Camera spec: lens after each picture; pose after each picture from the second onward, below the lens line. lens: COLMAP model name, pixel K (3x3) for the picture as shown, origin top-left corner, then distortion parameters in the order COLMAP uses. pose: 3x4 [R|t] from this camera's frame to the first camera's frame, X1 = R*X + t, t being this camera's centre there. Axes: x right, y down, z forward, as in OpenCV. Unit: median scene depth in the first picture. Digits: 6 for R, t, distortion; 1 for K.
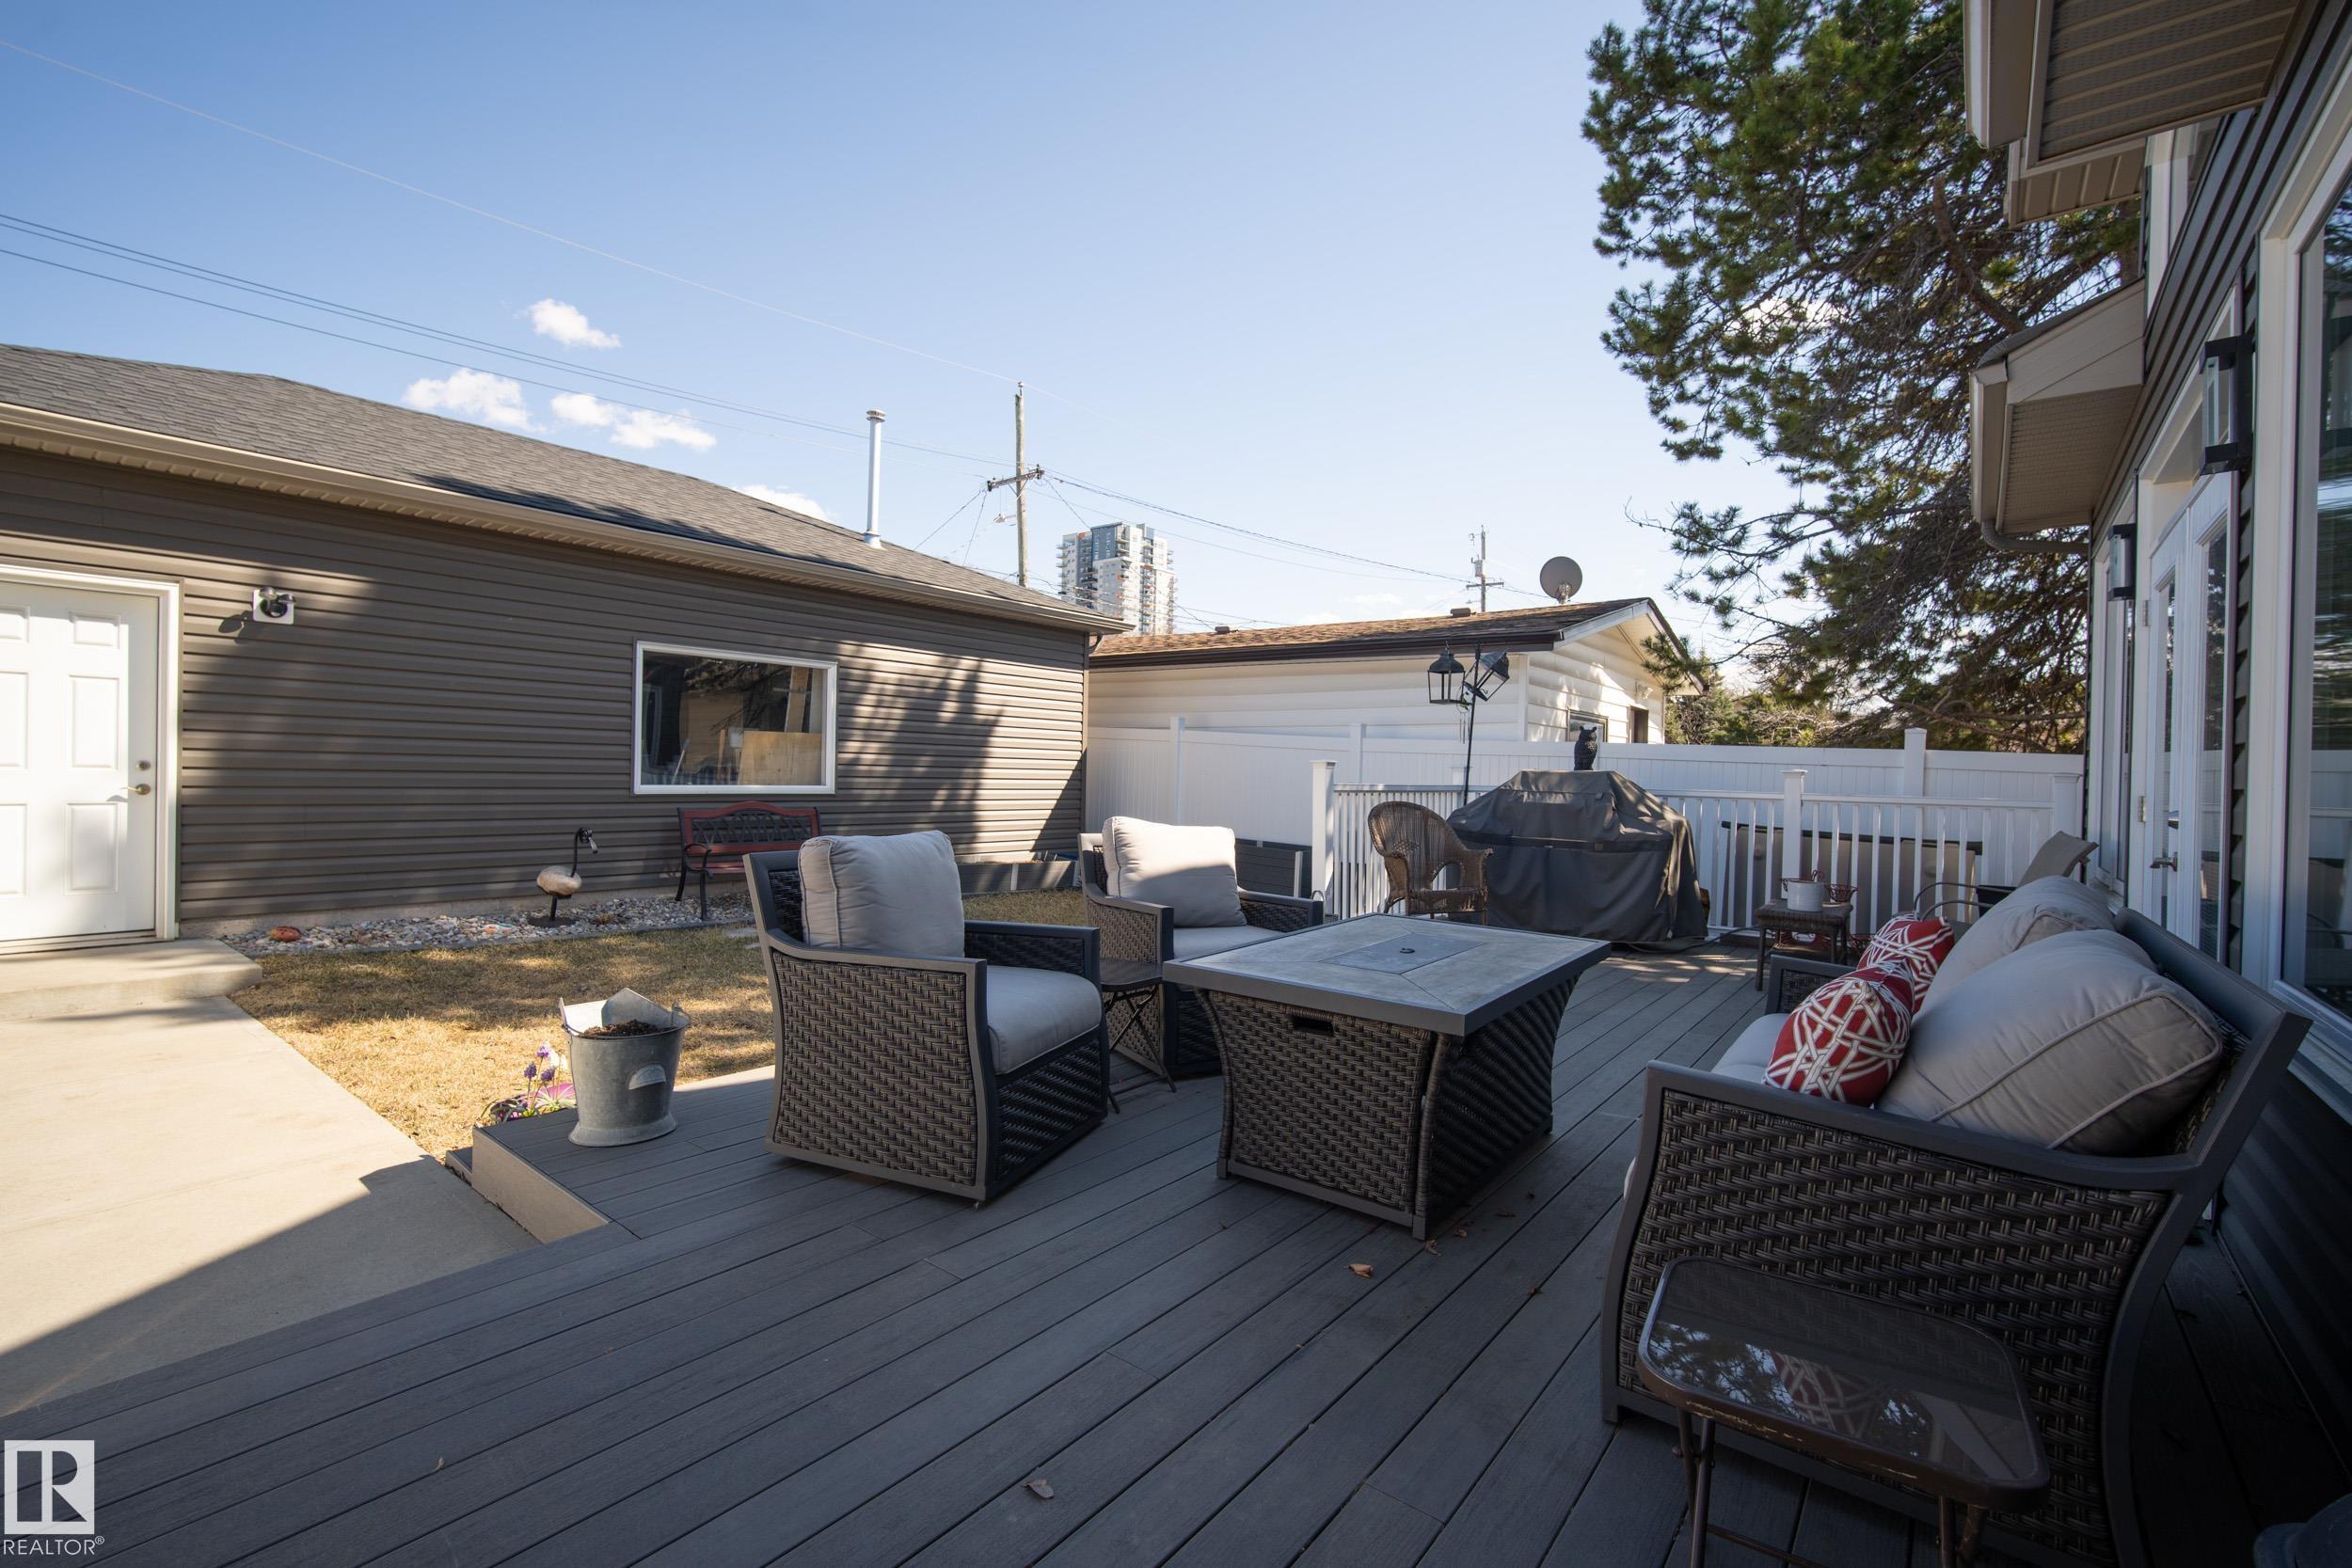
lens RADIAL K [[1021.1, 0, 1176.3], [0, 1021.1, 786.2], [0, 0, 1]] dist [-0.011880, 0.000493]
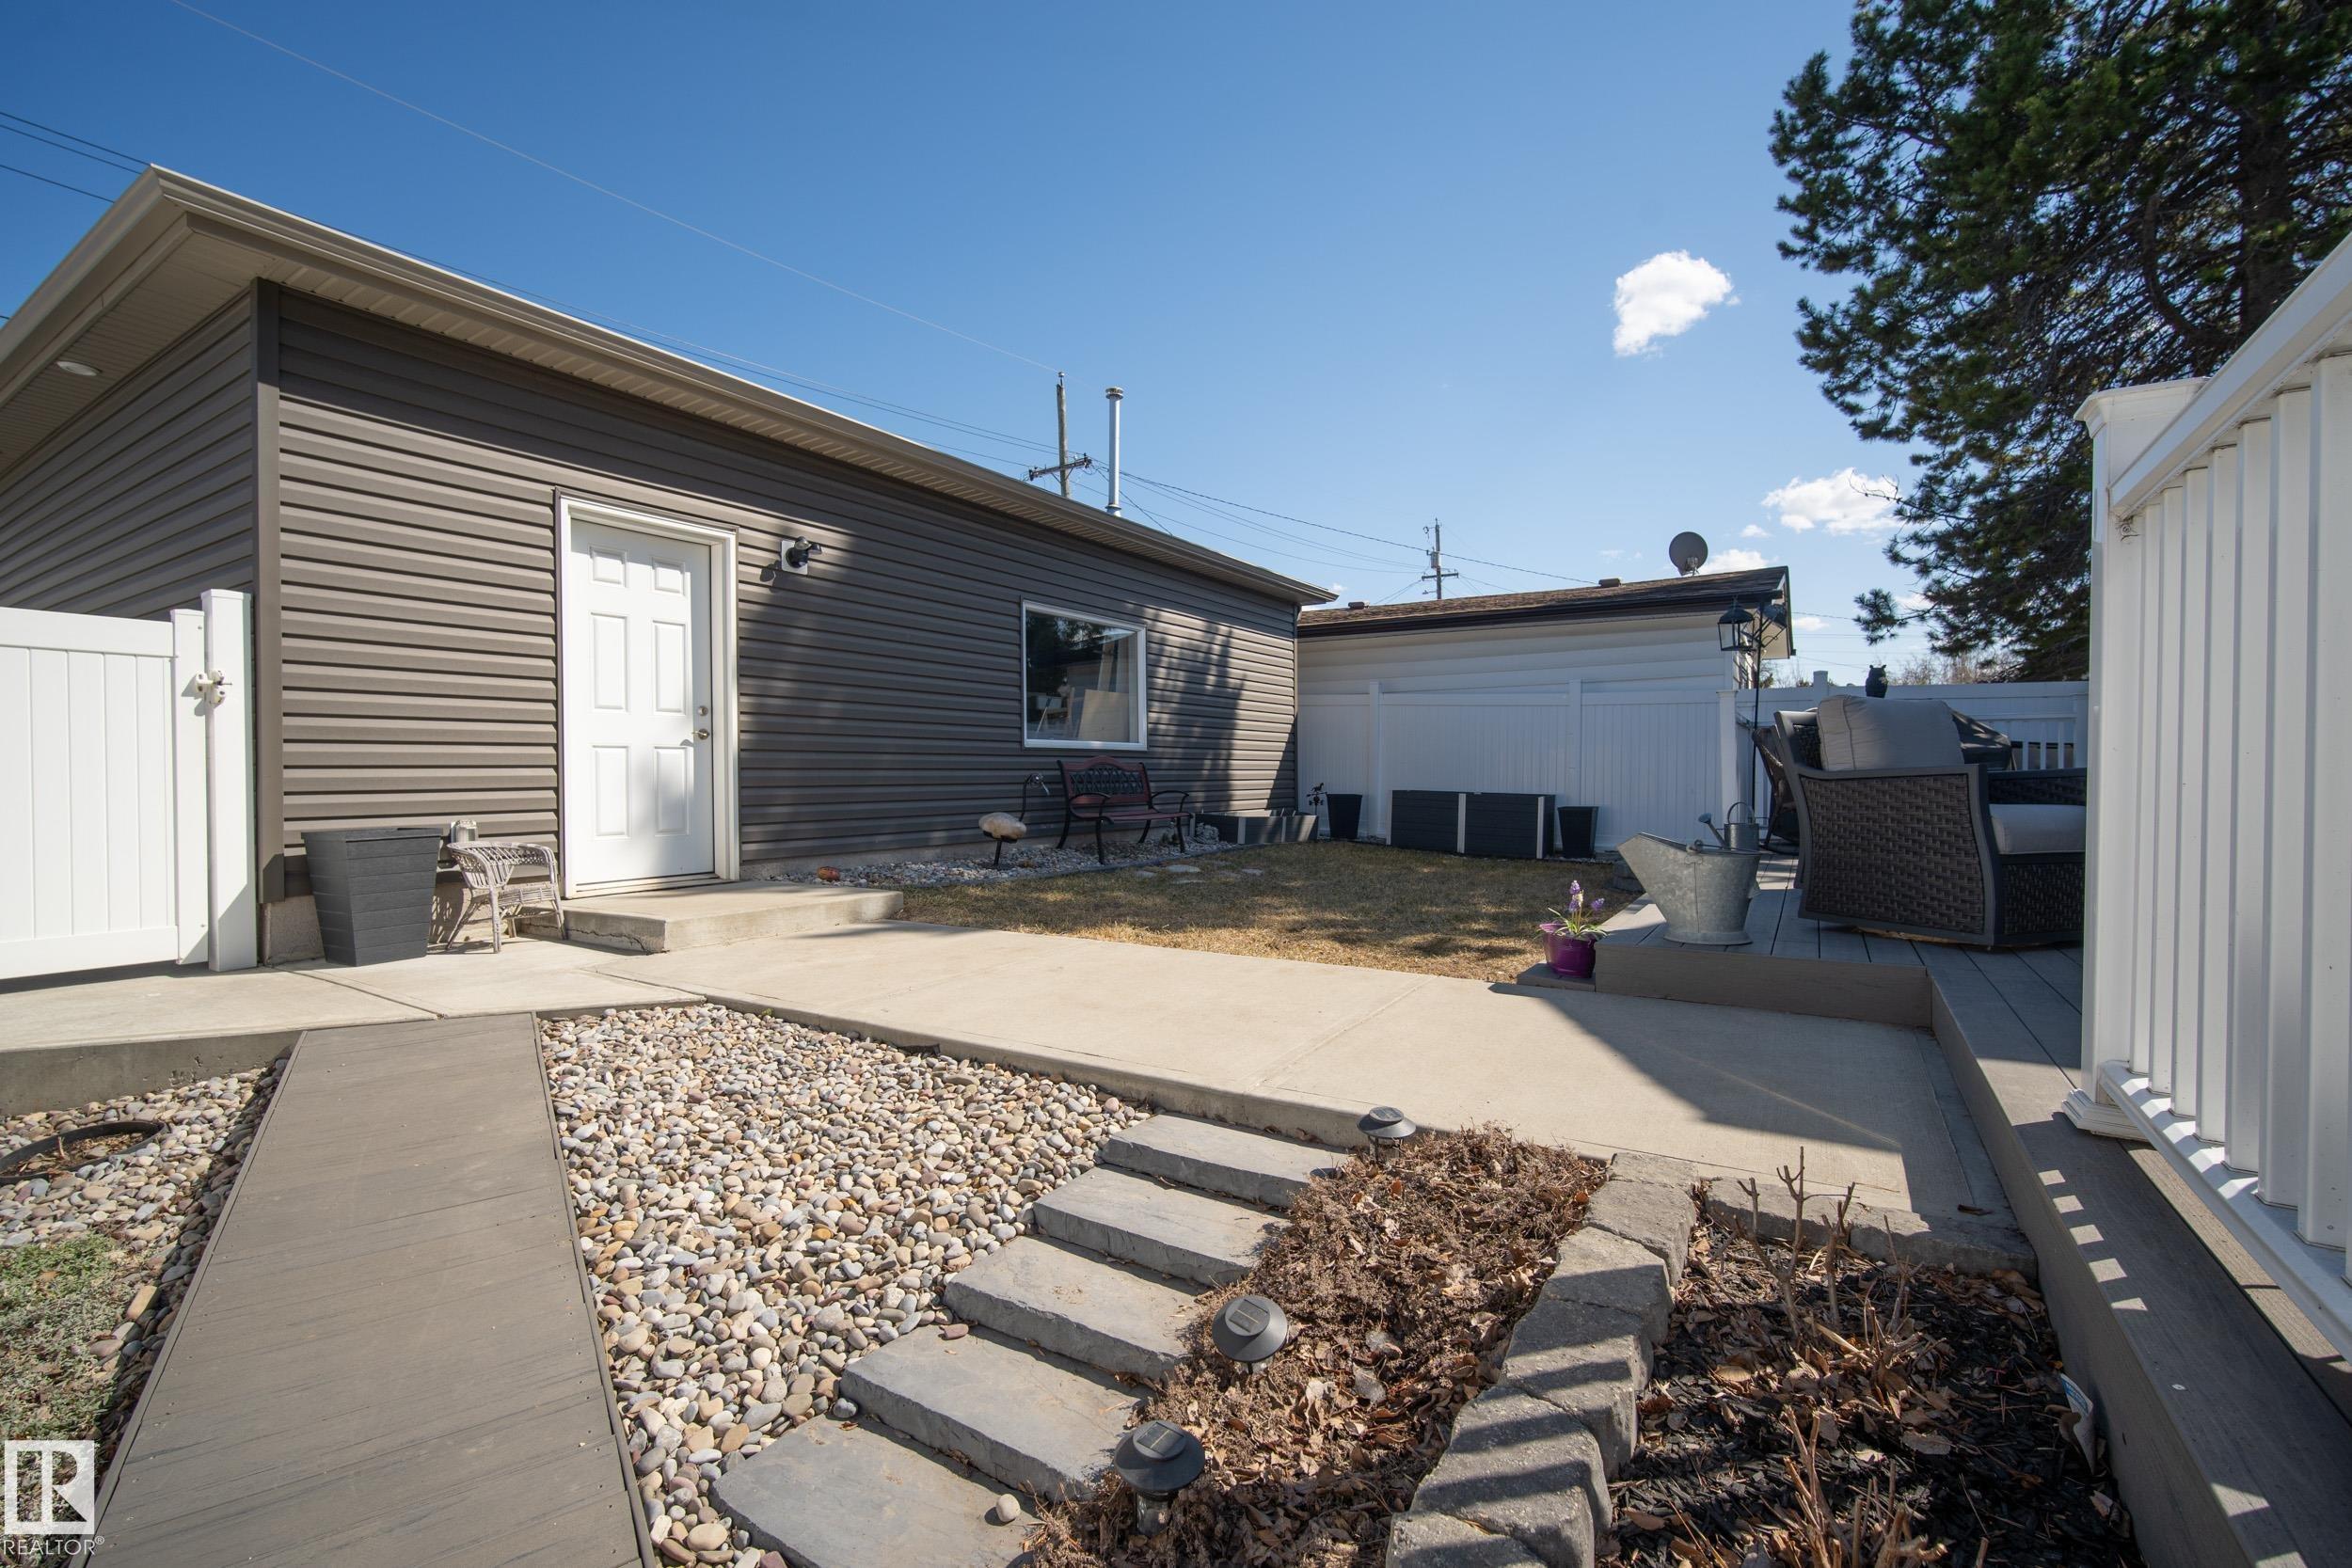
lens RADIAL K [[1021.1, 0, 1161.6], [0, 1021.1, 786.6], [0, 0, 1]] dist [-0.011880, 0.000493]
pose [[0.994378, -0.029026, 0.101835, -0.434297], [0.029115, 0.999576, 0.000613, 0.044278], [-0.101810, 0.002355, 0.994801, -0.044283]]
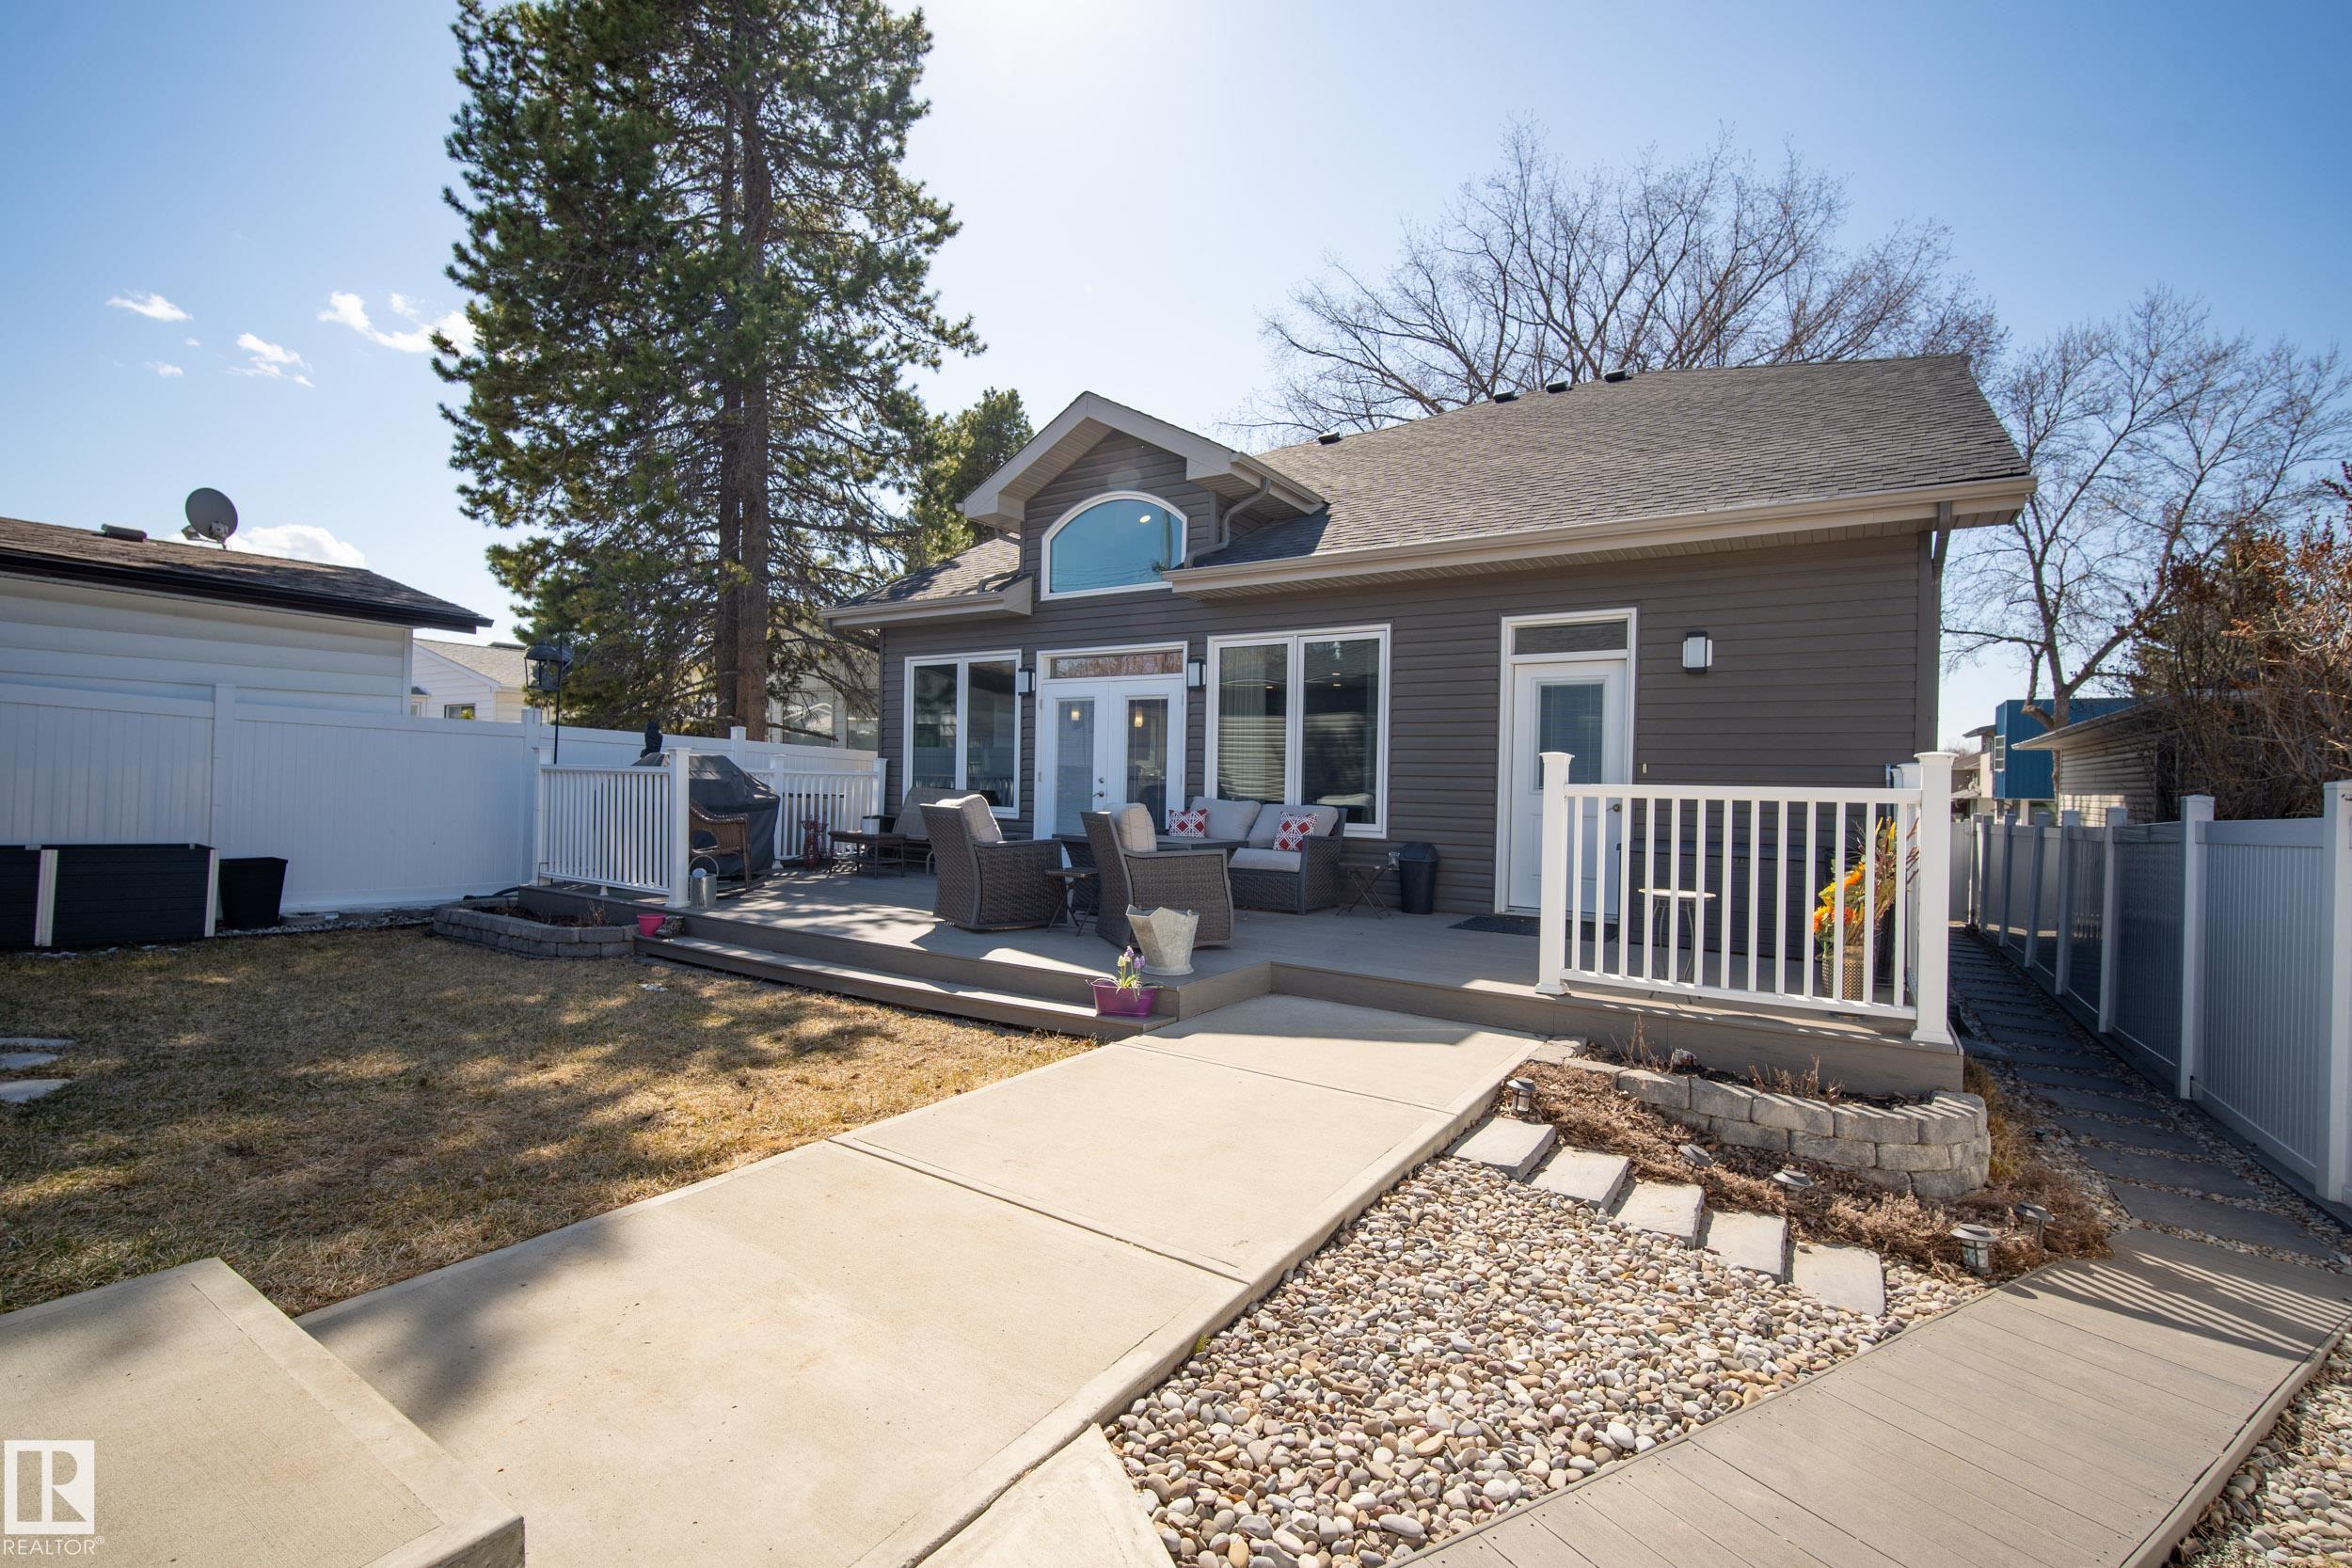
lens RADIAL K [[1021.1, 0, 1172.6], [0, 1021.1, 780.5], [0, 0, 1]] dist [-0.011880, 0.000493]
pose [[-0.085028, -0.028256, 0.995978, -0.775264], [-0.006444, 0.999592, 0.027809, -0.013927], [-0.996358, -0.004053, -0.085175, 0.375784]]
